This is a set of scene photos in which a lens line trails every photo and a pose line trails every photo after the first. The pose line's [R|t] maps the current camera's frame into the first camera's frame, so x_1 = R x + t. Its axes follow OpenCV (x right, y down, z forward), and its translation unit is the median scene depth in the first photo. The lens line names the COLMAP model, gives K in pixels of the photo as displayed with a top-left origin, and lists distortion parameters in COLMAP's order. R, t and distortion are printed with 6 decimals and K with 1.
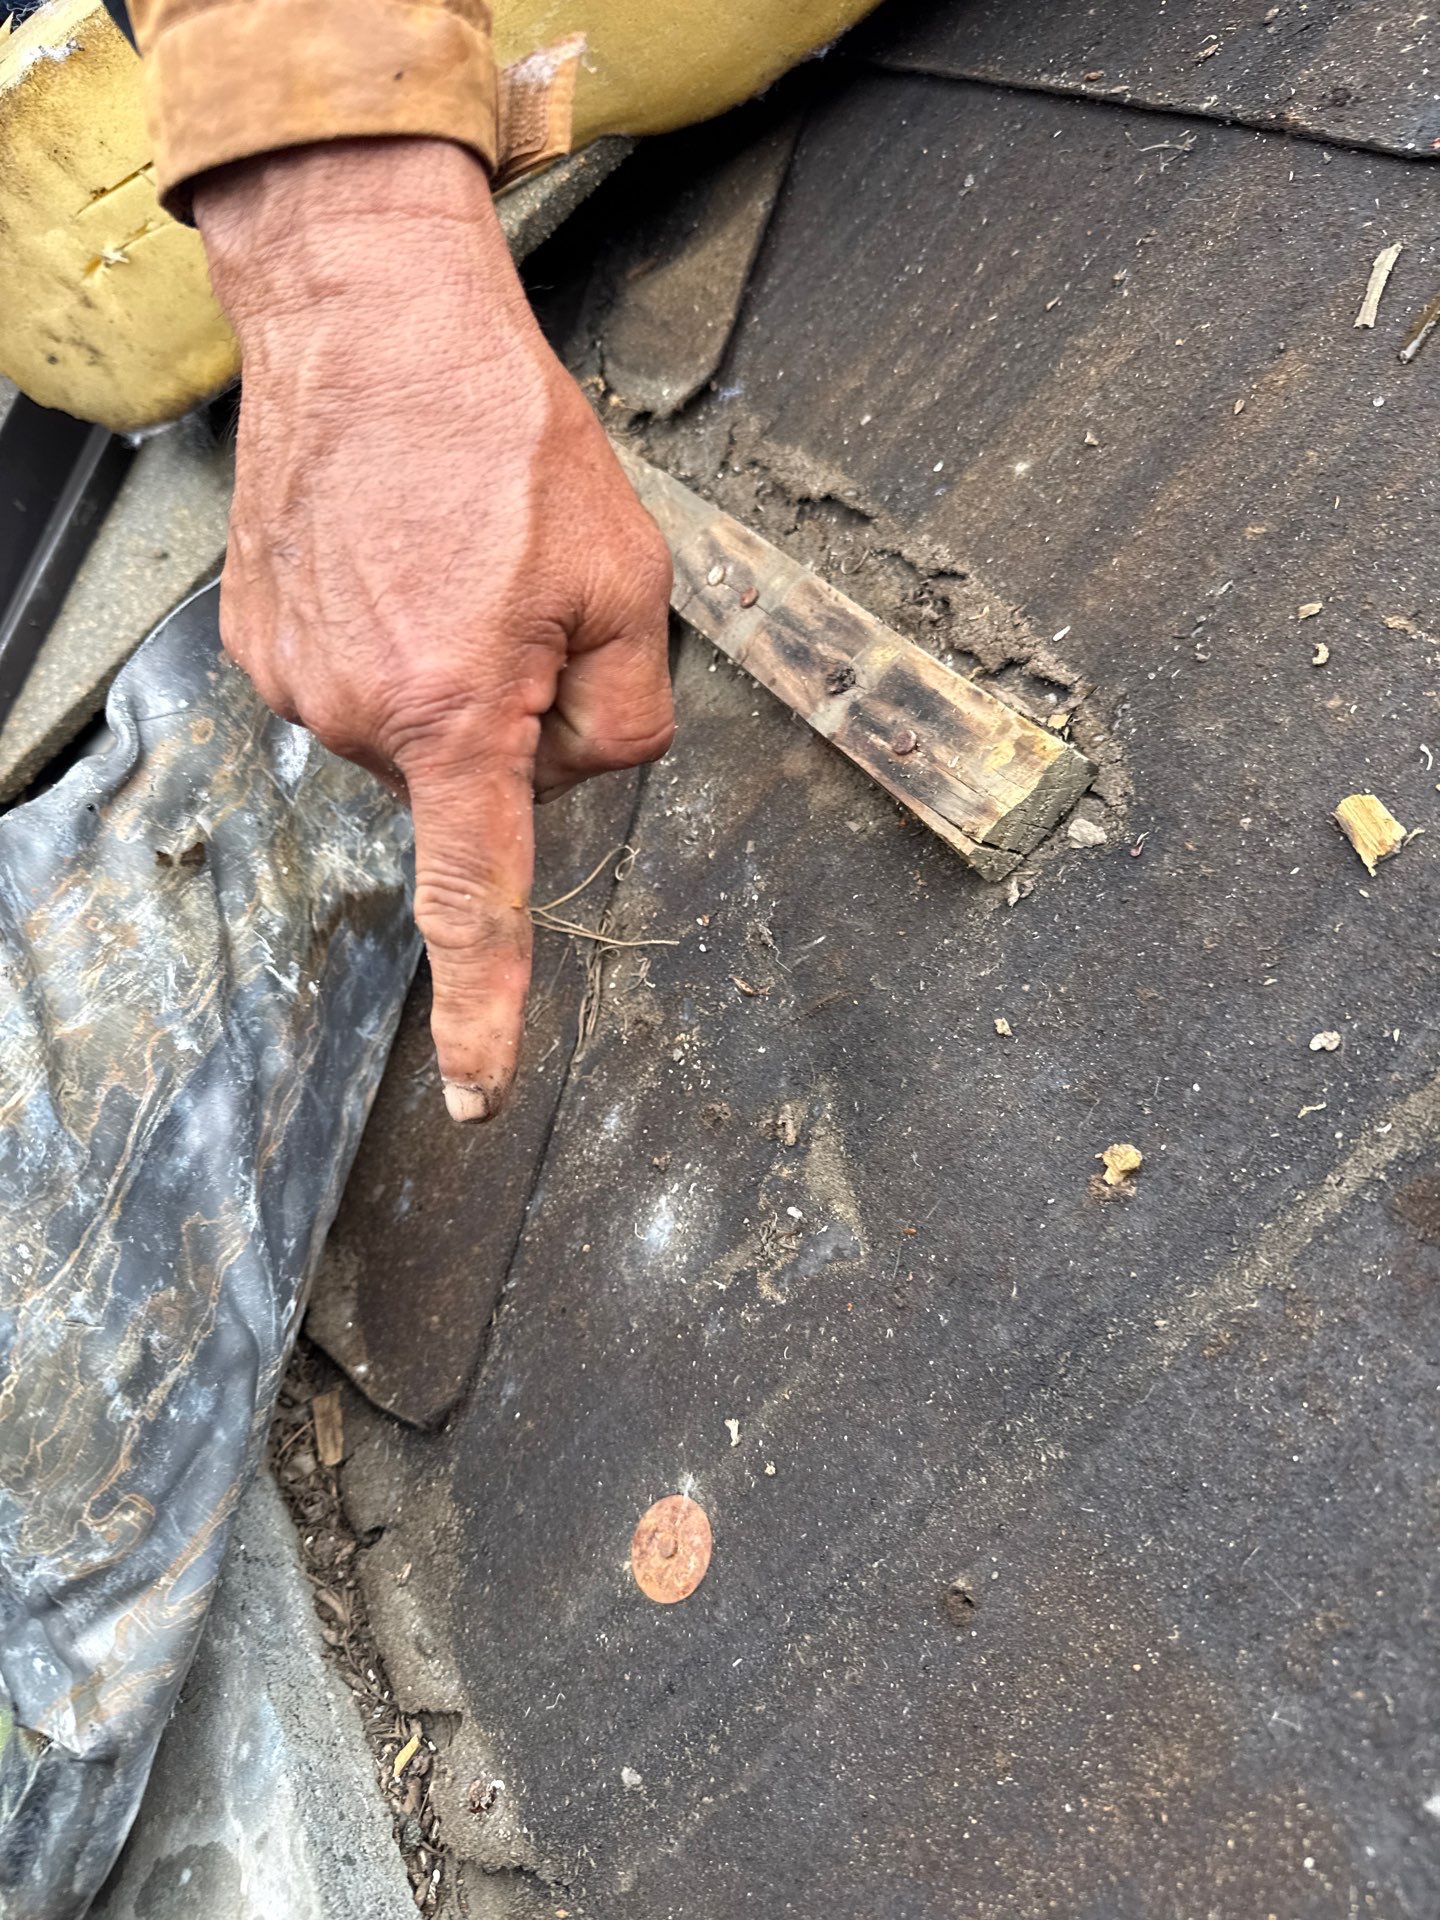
lens RADIAL K [[1373.8, 0, 692.8], [0, 1373.8, 910.2], [0, 0, 1]] dist [0.009839, -0.040878]
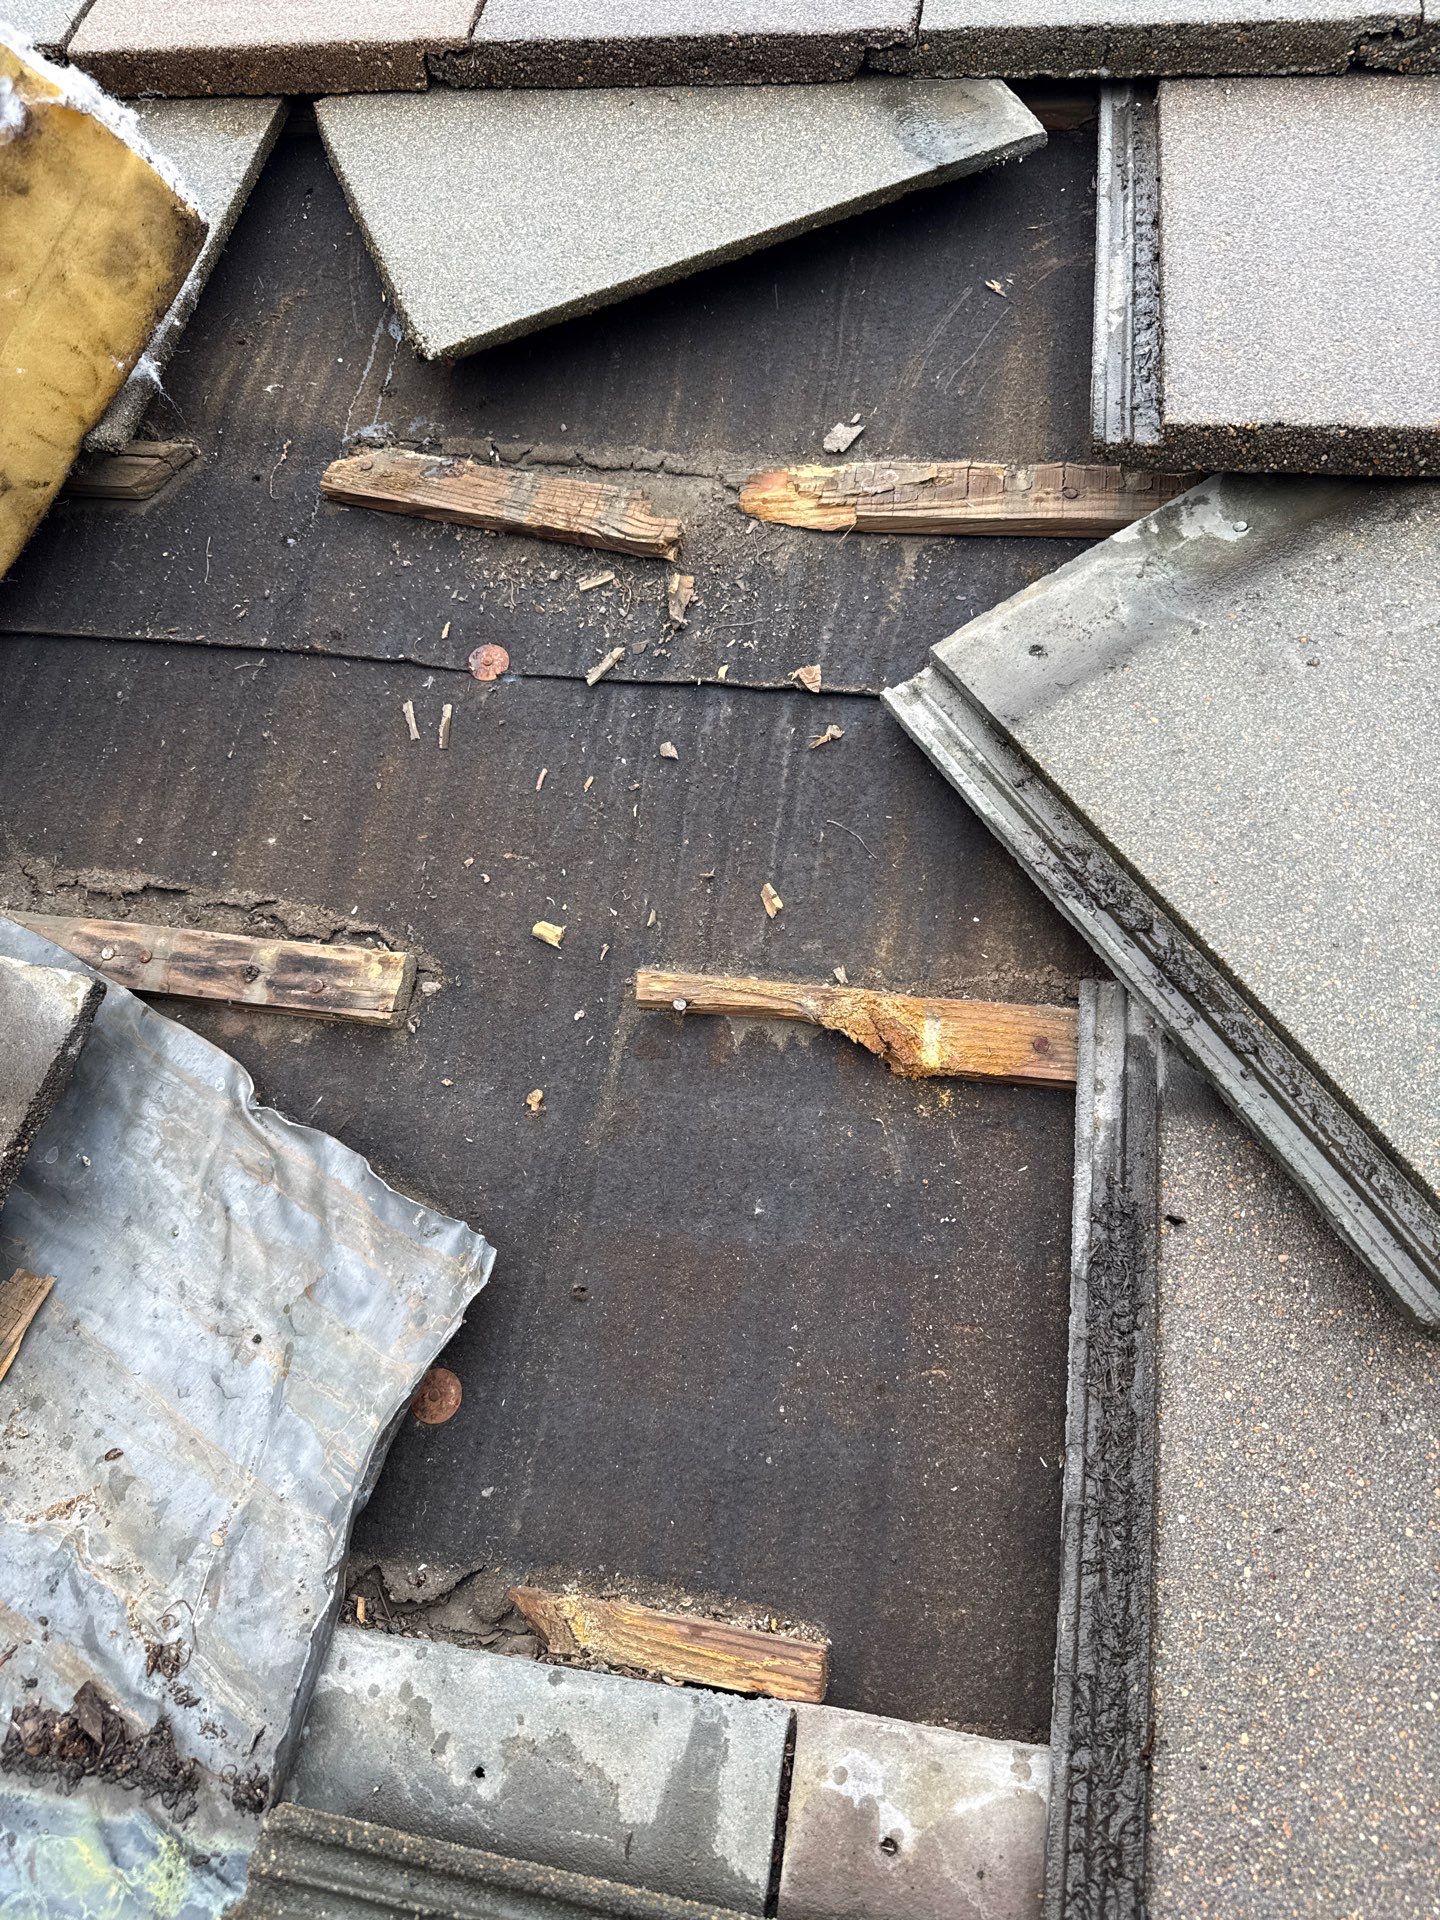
lens RADIAL K [[1373.8, 0, 737.5], [0, 1373.8, 941.8], [0, 0, 1]] dist [0.009839, -0.040878]
pose [[0.613851, -0.316878, 0.723032, -0.597677], [0.444181, 0.895803, 0.015489, 0.036257], [-0.652602, 0.311649, 0.690641, -0.496590]]
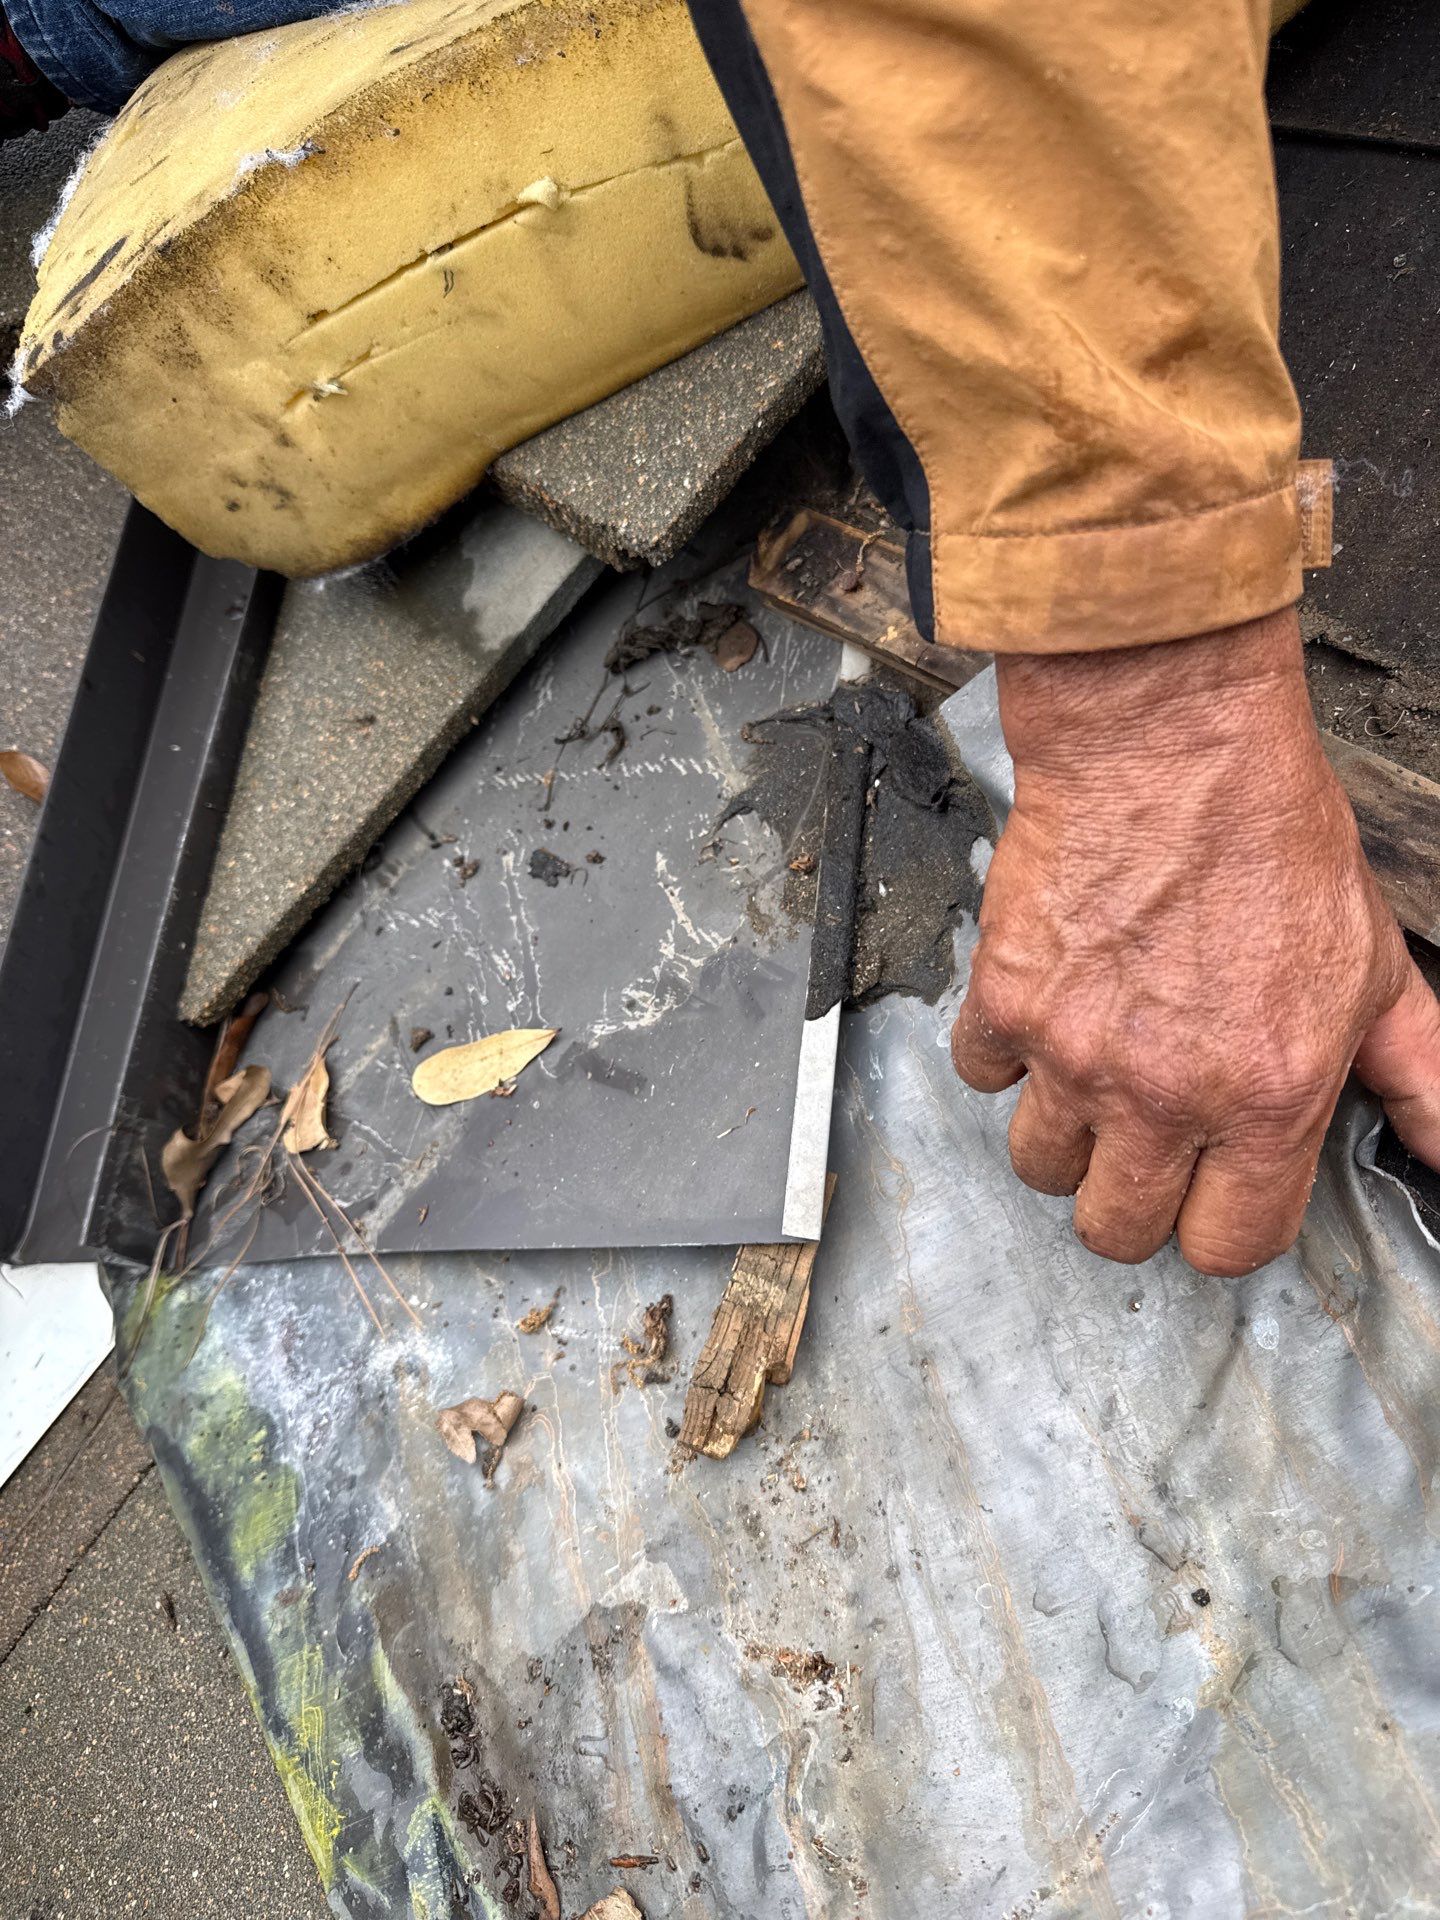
lens RADIAL K [[1373.8, 0, 721.7], [0, 1373.8, 922.9], [0, 0, 1]] dist [0.009839, -0.040878]
pose [[0.993154, -0.093310, 0.070274, -0.309809], [0.093015, 0.995637, 0.007457, -0.151102], [-0.070663, -0.000870, 0.997500, 0.155767]]
